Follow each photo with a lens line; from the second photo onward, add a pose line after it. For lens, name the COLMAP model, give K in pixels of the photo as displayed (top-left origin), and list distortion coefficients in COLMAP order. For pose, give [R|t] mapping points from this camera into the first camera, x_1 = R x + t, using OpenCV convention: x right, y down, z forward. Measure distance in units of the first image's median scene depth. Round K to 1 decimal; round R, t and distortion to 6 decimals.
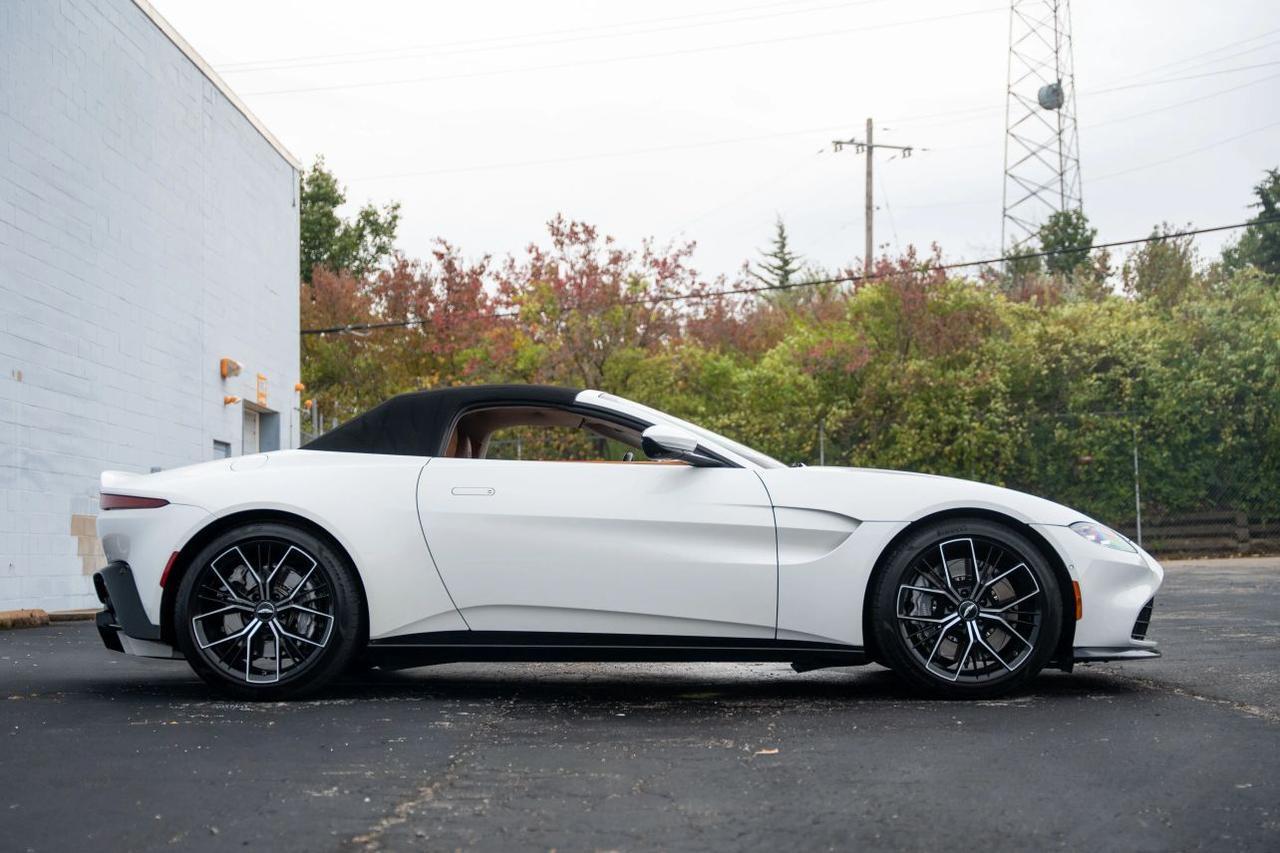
lens RADIAL K [[1967.3, 0, 631.2], [0, 1967.3, 430.6], [0, 0, 1]] dist [0.124381, 0.000000]
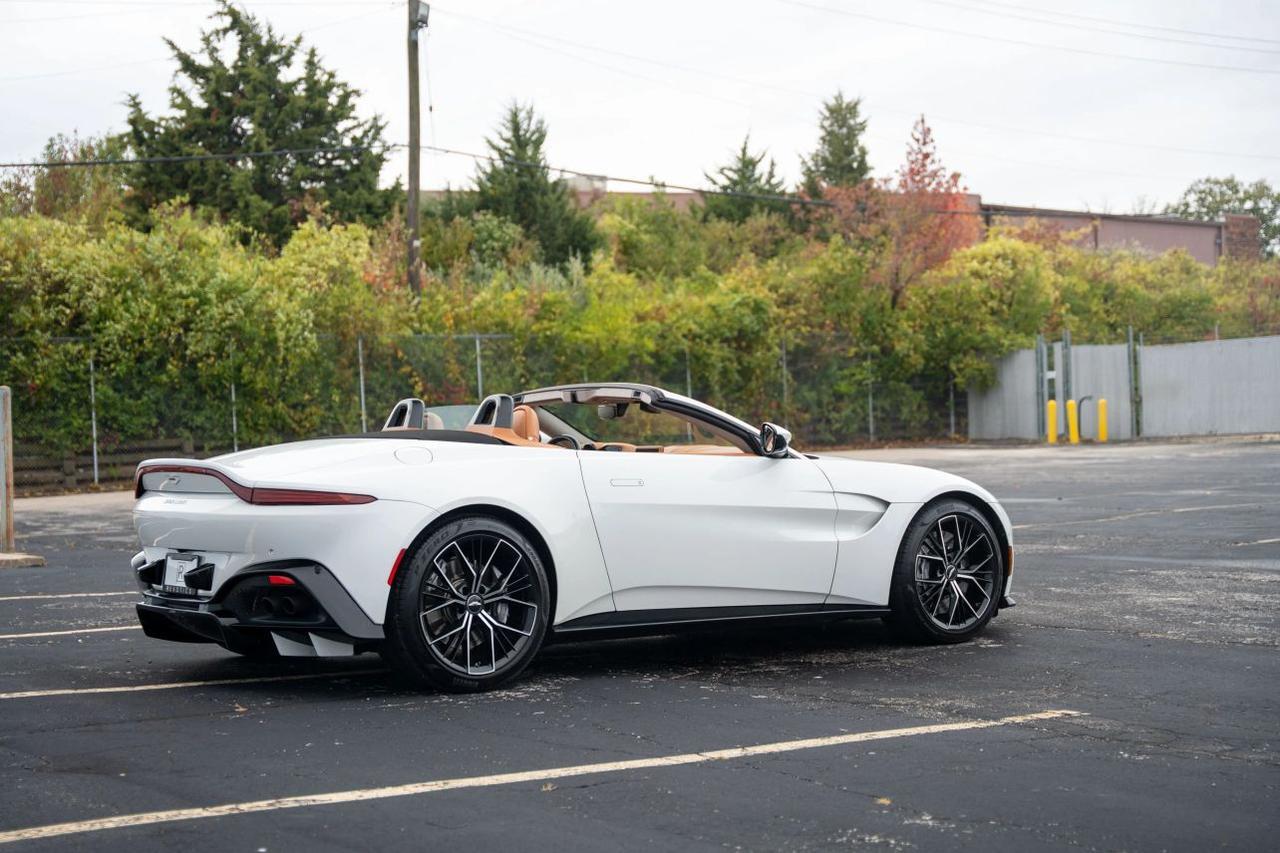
lens RADIAL K [[2057.7, 0, 639.8], [0, 2057.7, 425.1], [0, 0, 1]] dist [0.143832, 0.000000]
pose [[0.747889, 0.001208, 0.663823, -0.287473], [-0.032374, 0.998875, 0.034657, -0.013944], [-0.663034, -0.047410, 0.747086, 0.054327]]
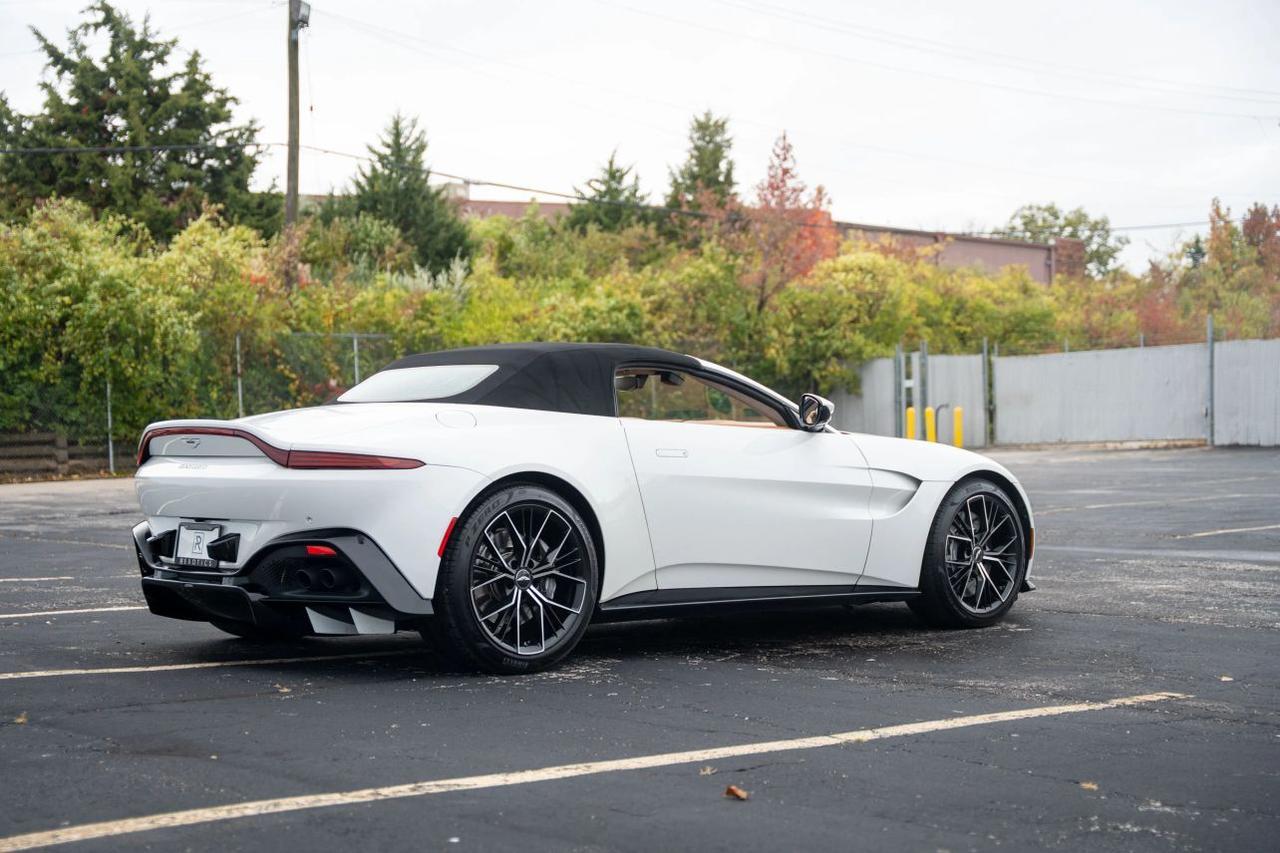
lens RADIAL K [[1967.3, 0, 633.7], [0, 1967.3, 429.6], [0, 0, 1]] dist [0.124381, 0.000000]
pose [[0.685396, 0.013234, 0.728050, -0.291390], [-0.047284, 0.998534, 0.026363, -0.002589], [-0.726633, -0.052494, 0.685017, 0.111185]]
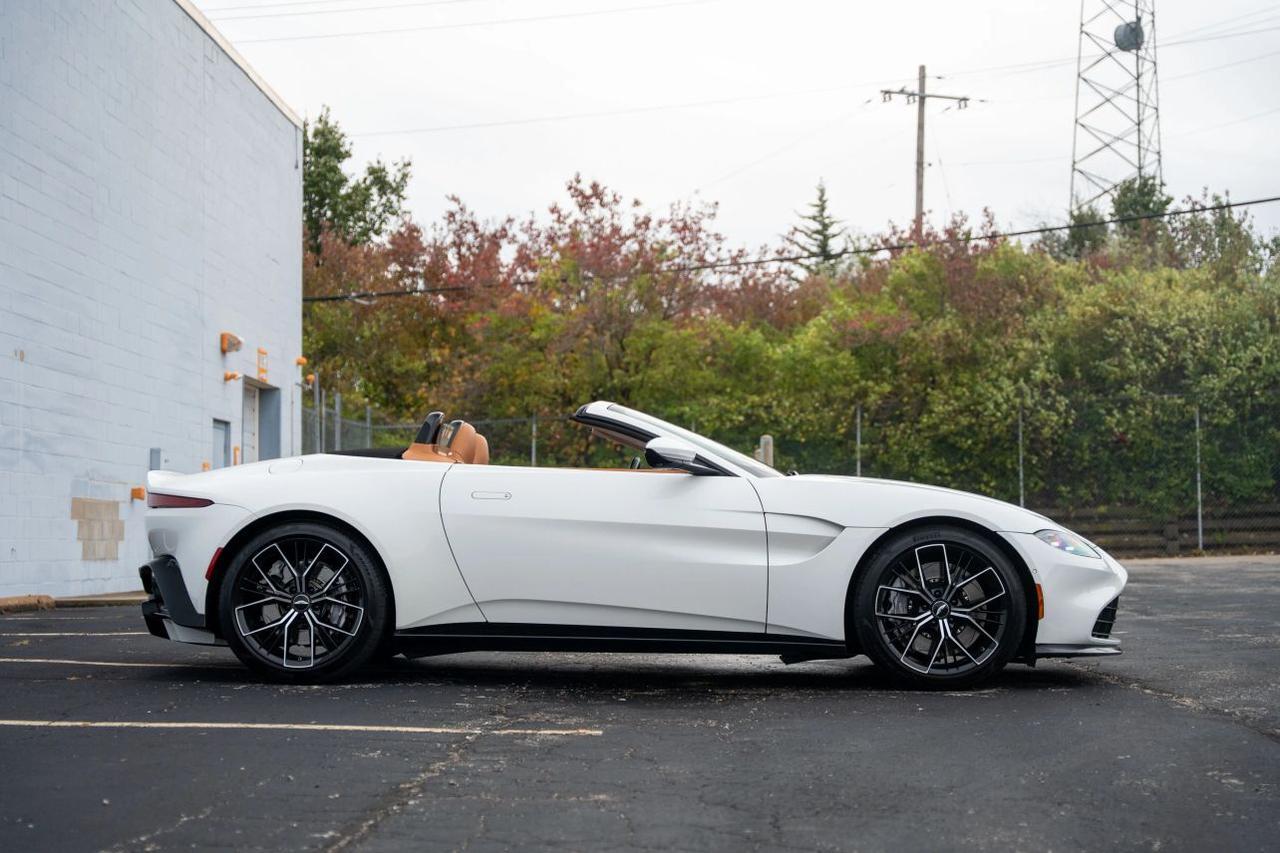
lens RADIAL K [[2252.0, 0, 633.6], [0, 2252.0, 428.9], [0, 0, 1]] dist [0.200758, 0.000000]
pose [[0.999862, 0.010424, -0.012943, 0.005159], [-0.010224, 0.999828, 0.015446, -0.009194], [0.013102, -0.015311, 0.999797, -0.087908]]
